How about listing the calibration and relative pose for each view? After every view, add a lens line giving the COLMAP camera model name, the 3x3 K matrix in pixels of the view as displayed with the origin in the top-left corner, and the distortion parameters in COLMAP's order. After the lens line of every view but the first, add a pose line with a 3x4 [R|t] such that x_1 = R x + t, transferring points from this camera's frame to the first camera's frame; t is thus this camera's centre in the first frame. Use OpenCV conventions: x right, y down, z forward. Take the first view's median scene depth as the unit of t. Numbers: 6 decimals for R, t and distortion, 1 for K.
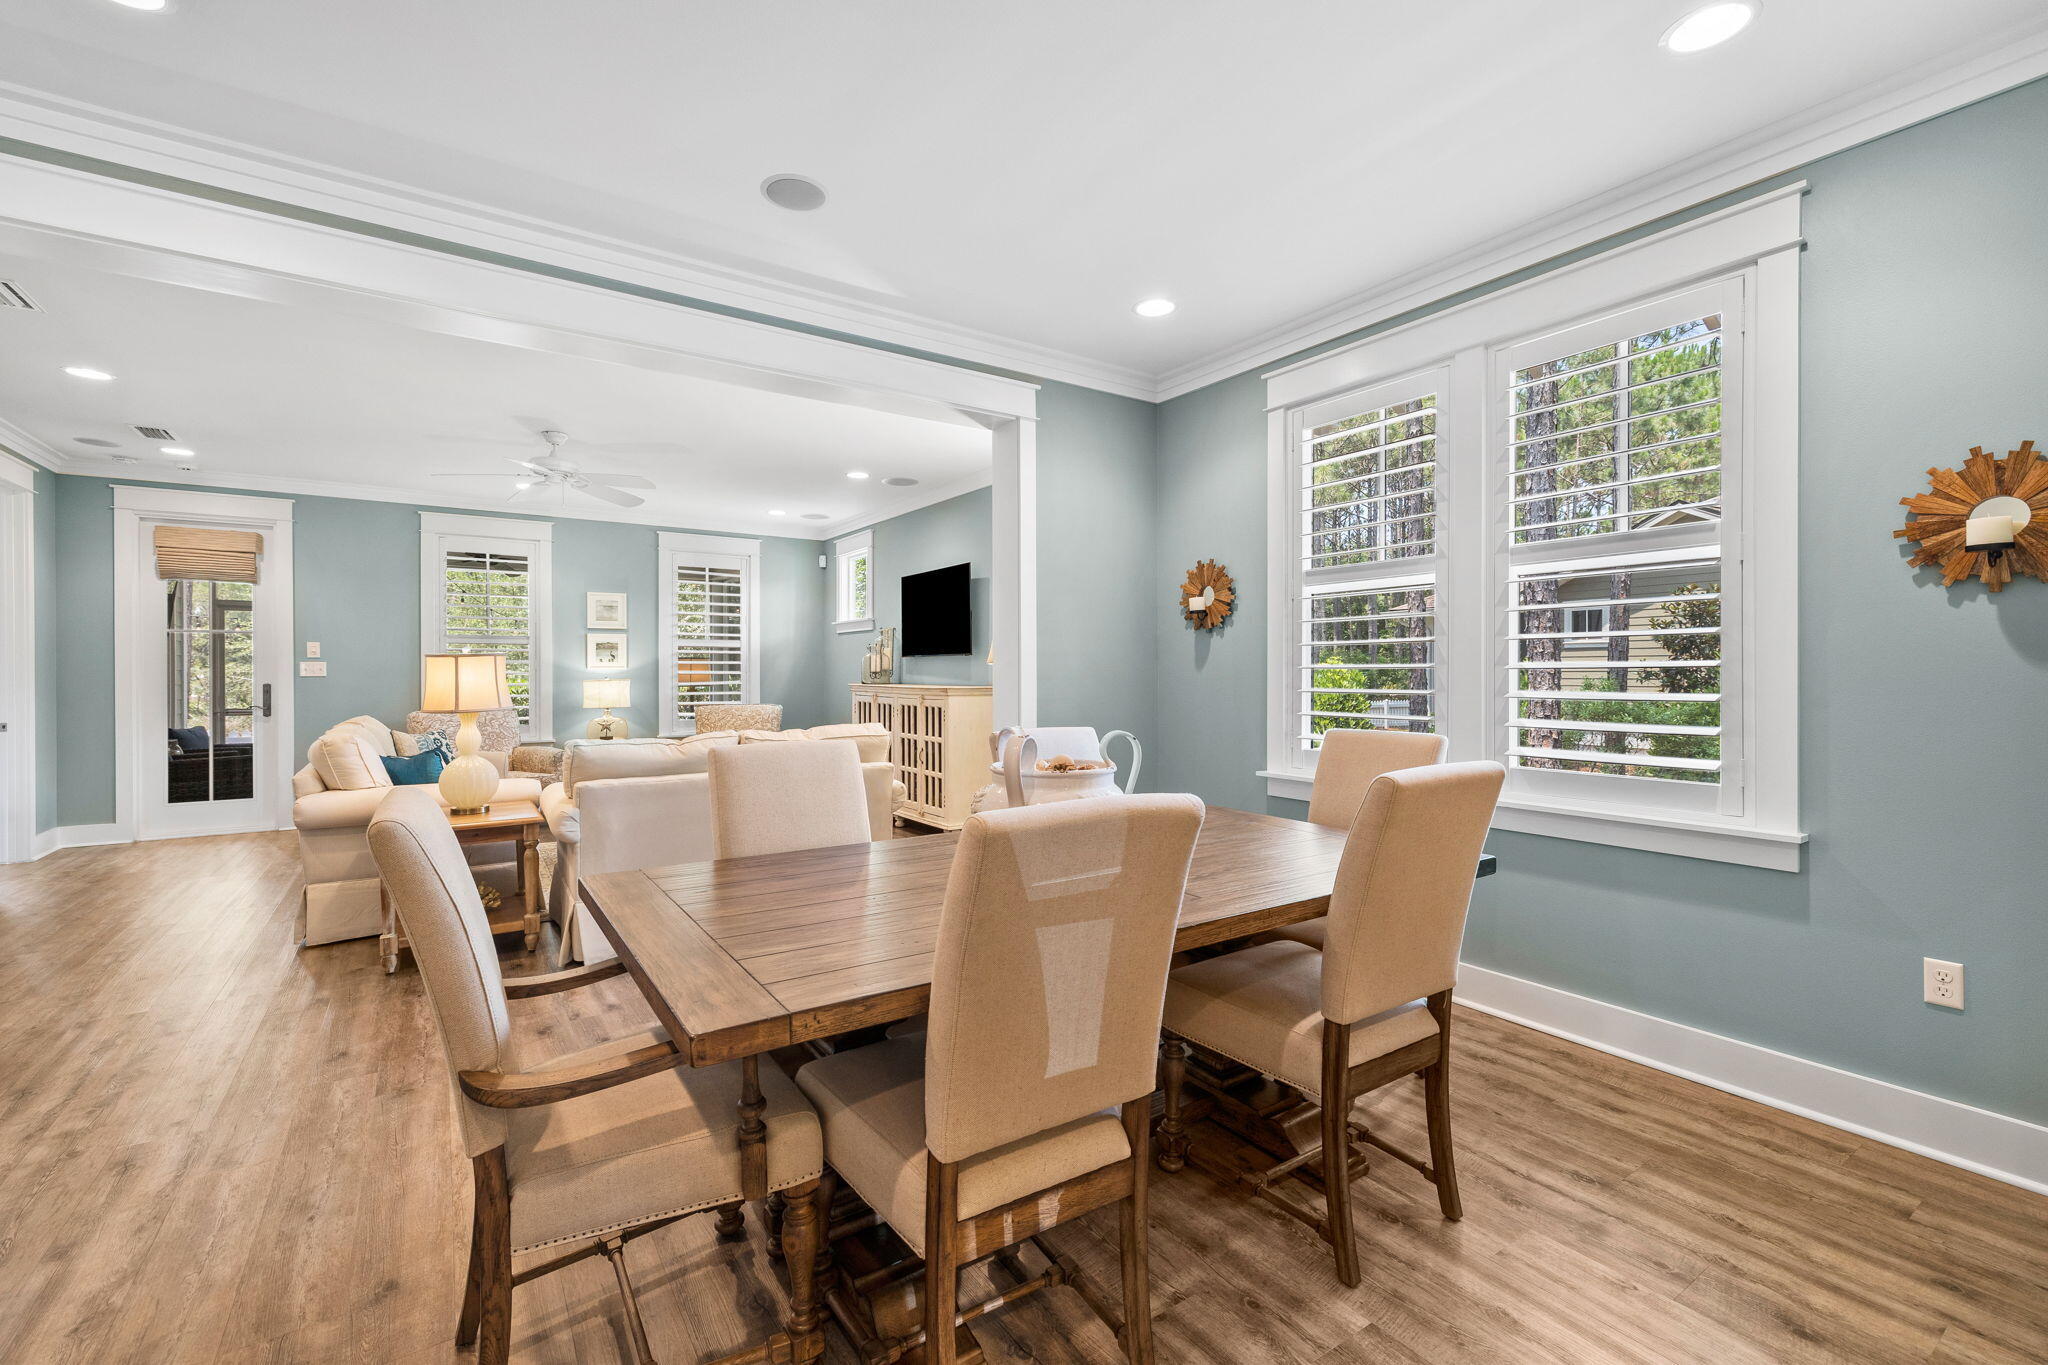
lens RADIAL K [[868.5, 0, 1022.2], [0, 868.5, 674.3], [0, 0, 1]] dist [0.004973, -0.000790]
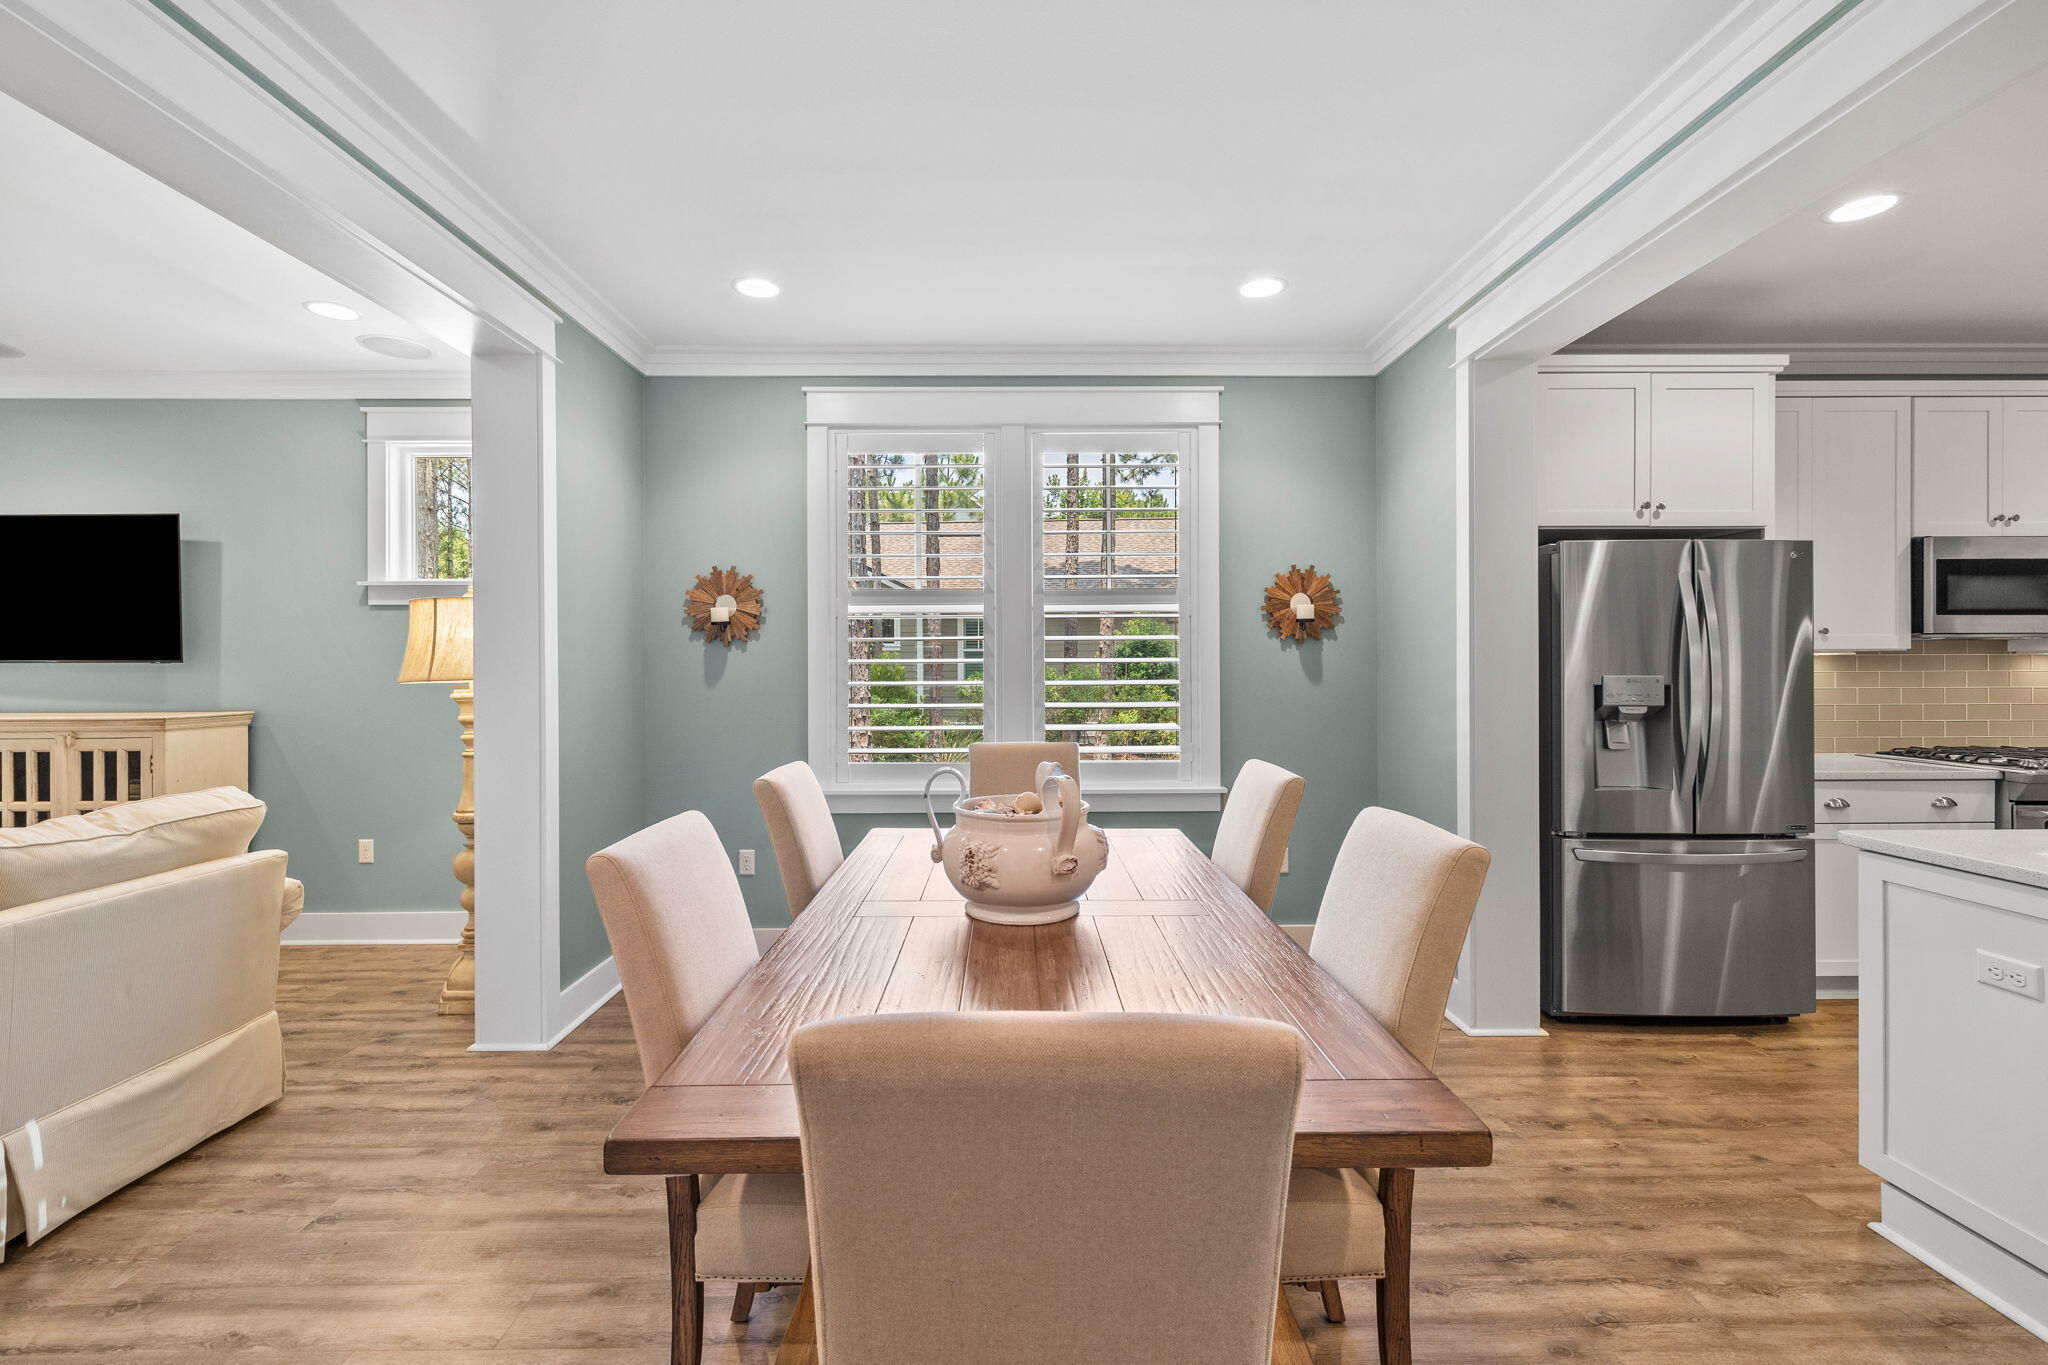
lens RADIAL K [[868.5, 0, 1019.2], [0, 868.5, 668.2], [0, 0, 1]] dist [0.004973, -0.000790]
pose [[0.552796, -0.001581, 0.833315, -0.369560], [0.005770, 0.999981, -0.001931, -0.020917], [-0.833296, 0.005876, 0.552795, 0.231954]]
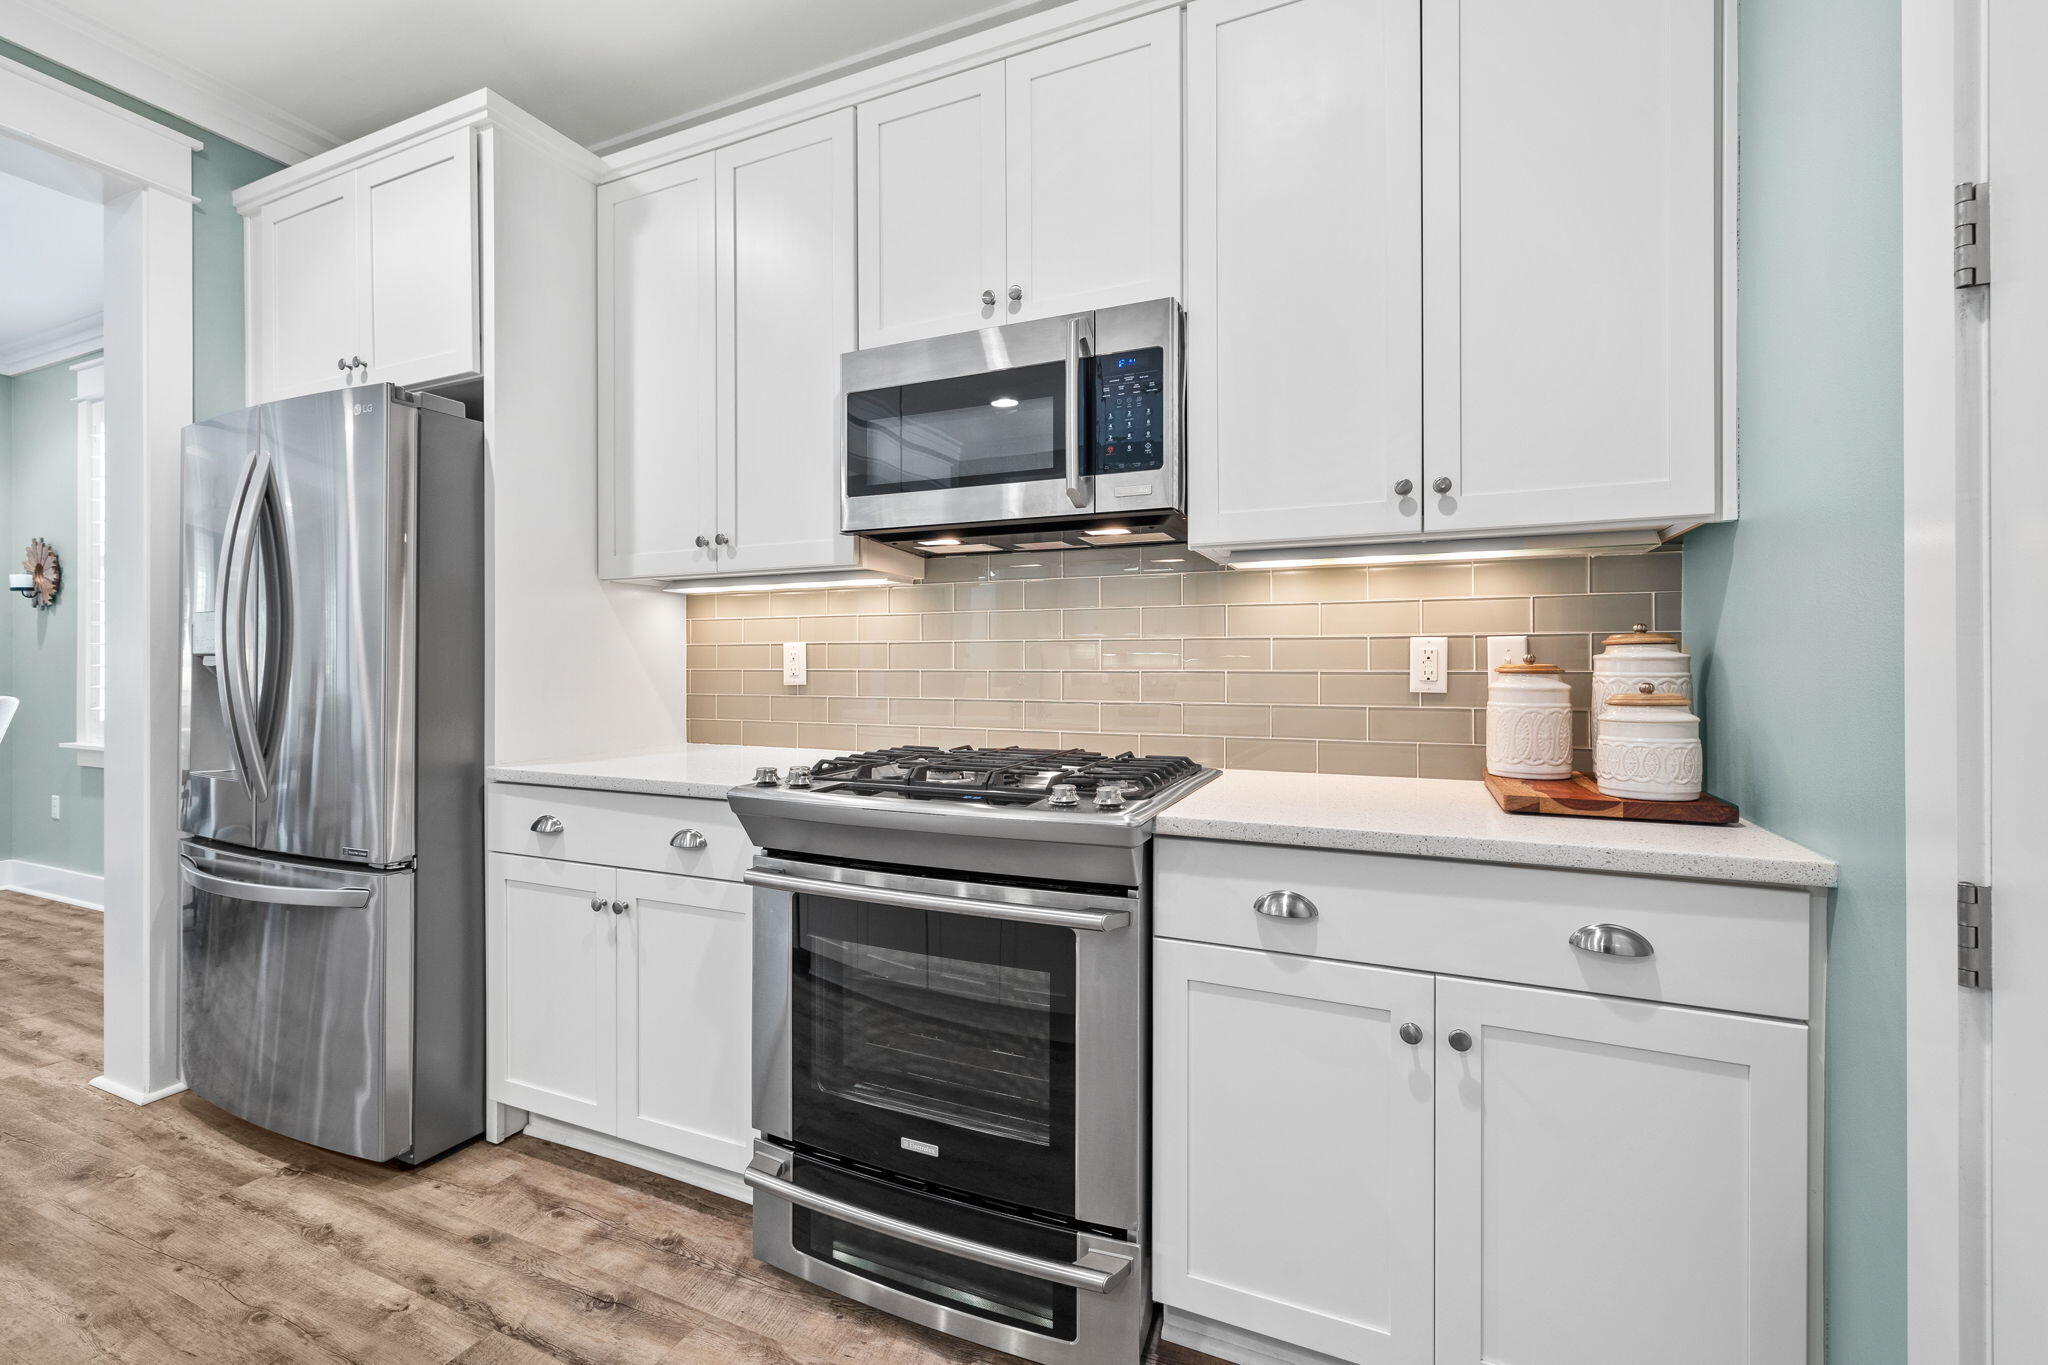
lens RADIAL K [[868.5, 0, 1021.6], [0, 868.5, 665.7], [0, 0, 1]] dist [0.004973, -0.000790]
pose [[0.850693, 0.000987, 0.525662, 0.635157], [0.000093, 0.999998, -0.002028, 0.018546], [-0.525663, 0.001774, 0.850691, -0.455024]]
